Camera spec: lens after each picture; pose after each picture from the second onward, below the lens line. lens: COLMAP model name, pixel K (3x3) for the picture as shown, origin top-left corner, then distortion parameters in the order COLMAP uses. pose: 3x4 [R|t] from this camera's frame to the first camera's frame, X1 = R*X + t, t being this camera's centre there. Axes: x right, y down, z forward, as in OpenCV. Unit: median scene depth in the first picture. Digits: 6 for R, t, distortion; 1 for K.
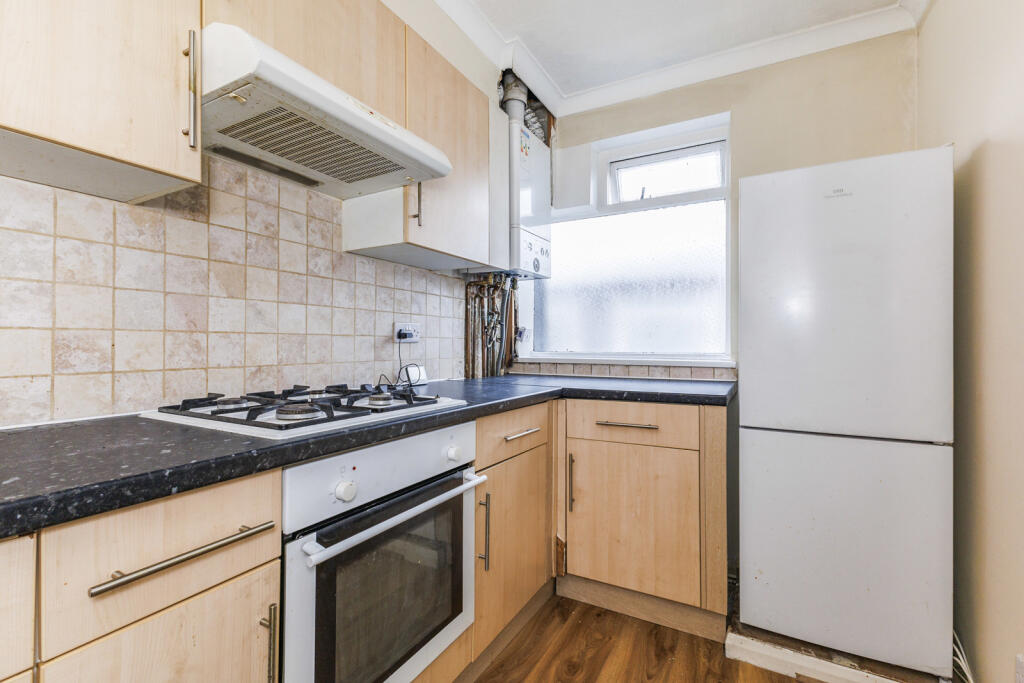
lens RADIAL K [[449.6, 0, 501.0], [0, 449.6, 340.5], [0, 0, 1]] dist [0.011718, -0.002303]
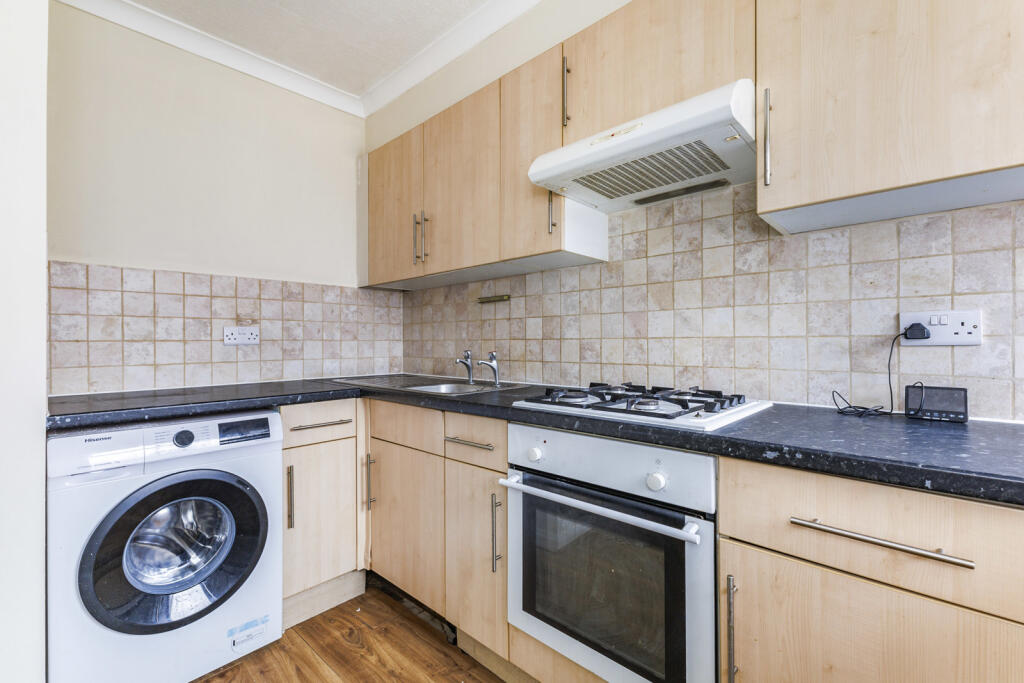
lens RADIAL K [[449.6, 0, 507.6], [0, 449.6, 342.8], [0, 0, 1]] dist [0.011718, -0.002303]
pose [[-0.230149, -0.000284, -0.973155, 0.689958], [0.012336, 0.999919, -0.003209, -0.004915], [0.973077, -0.012743, -0.230126, 0.830636]]
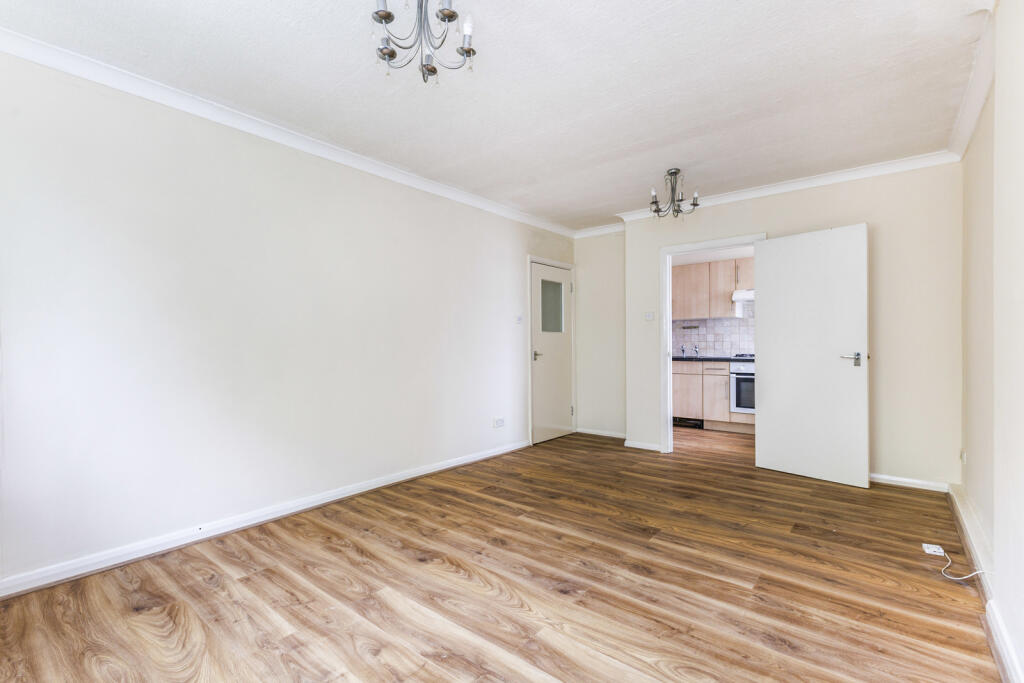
lens RADIAL K [[449.6, 0, 507.2], [0, 449.6, 347.9], [0, 0, 1]] dist [0.011718, -0.002303]
pose [[-0.170694, 0.003353, -0.985318, 4.031047], [0.013558, 0.999908, 0.001054, 0.010189], [0.985231, -0.013179, -0.170724, -0.678219]]
